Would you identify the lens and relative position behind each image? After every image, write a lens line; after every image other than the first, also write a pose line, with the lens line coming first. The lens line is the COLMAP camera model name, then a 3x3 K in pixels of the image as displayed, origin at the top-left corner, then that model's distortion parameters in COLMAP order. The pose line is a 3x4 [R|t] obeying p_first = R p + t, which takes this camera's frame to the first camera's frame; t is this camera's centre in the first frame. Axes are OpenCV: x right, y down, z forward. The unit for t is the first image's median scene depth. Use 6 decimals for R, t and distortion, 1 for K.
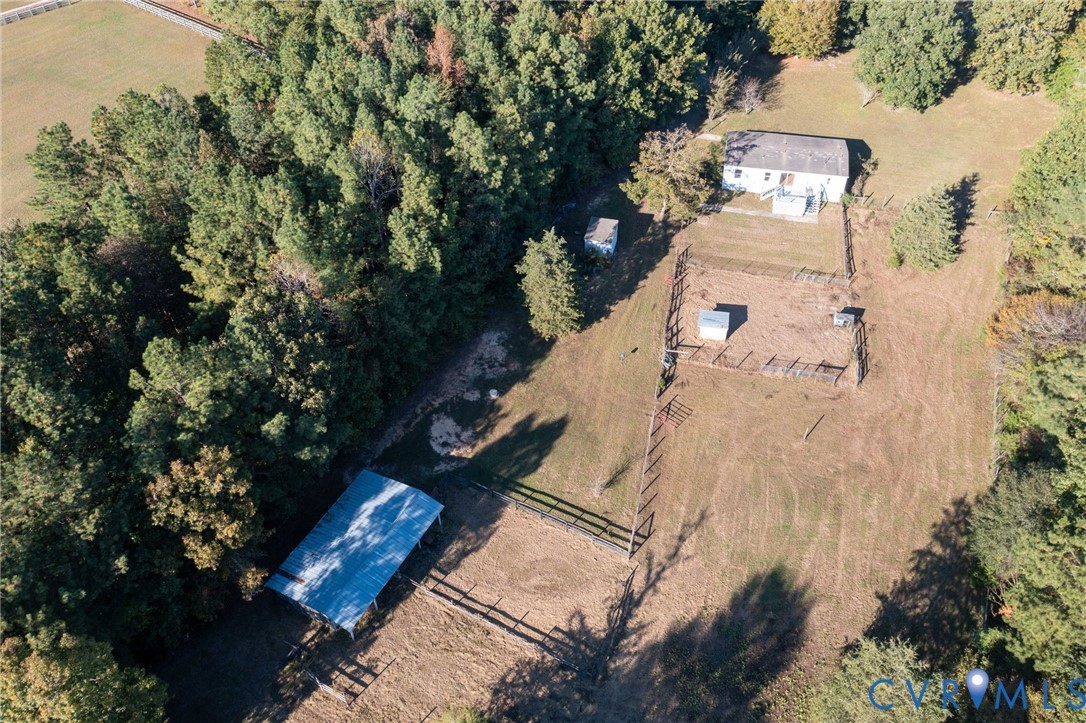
lens RADIAL K [[858.6, 0, 543.0], [0, 858.6, 361.5], [0, 0, 1]] dist [-0.002286, 0.008445]
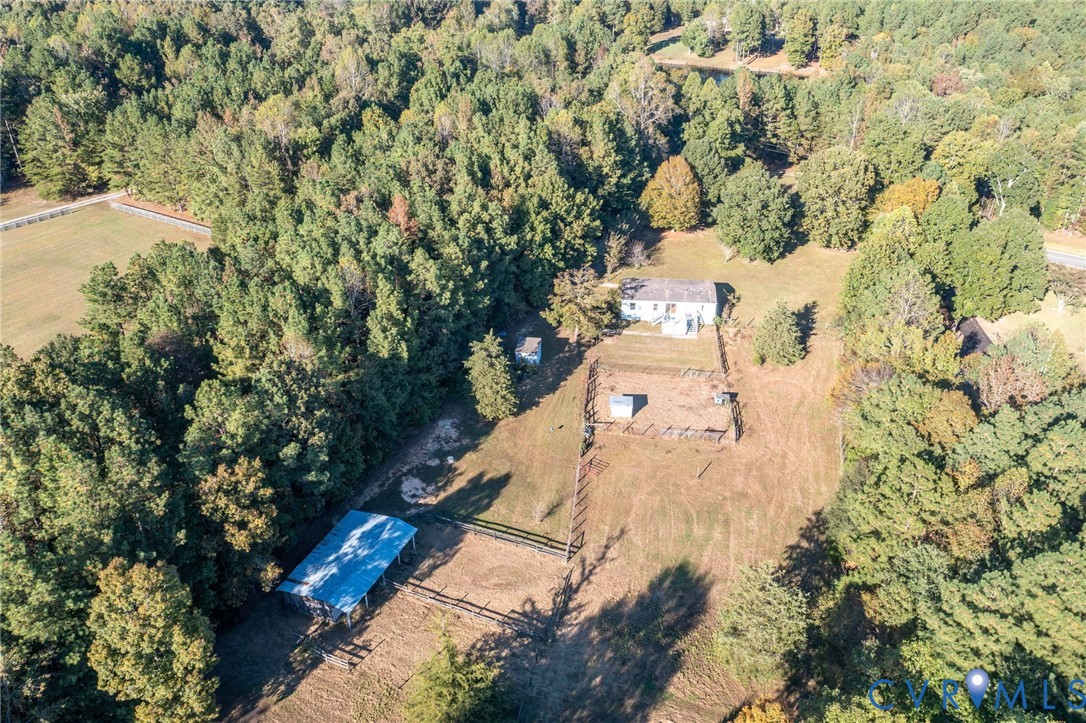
lens RADIAL K [[858.6, 0, 543.0], [0, 858.6, 361.5], [0, 0, 1]] dist [-0.002286, 0.008445]
pose [[0.994825, -0.044037, 0.091563, -0.034460], [0.066333, 0.964130, -0.257009, 0.248190], [-0.076961, 0.261753, 0.962062, -0.266176]]
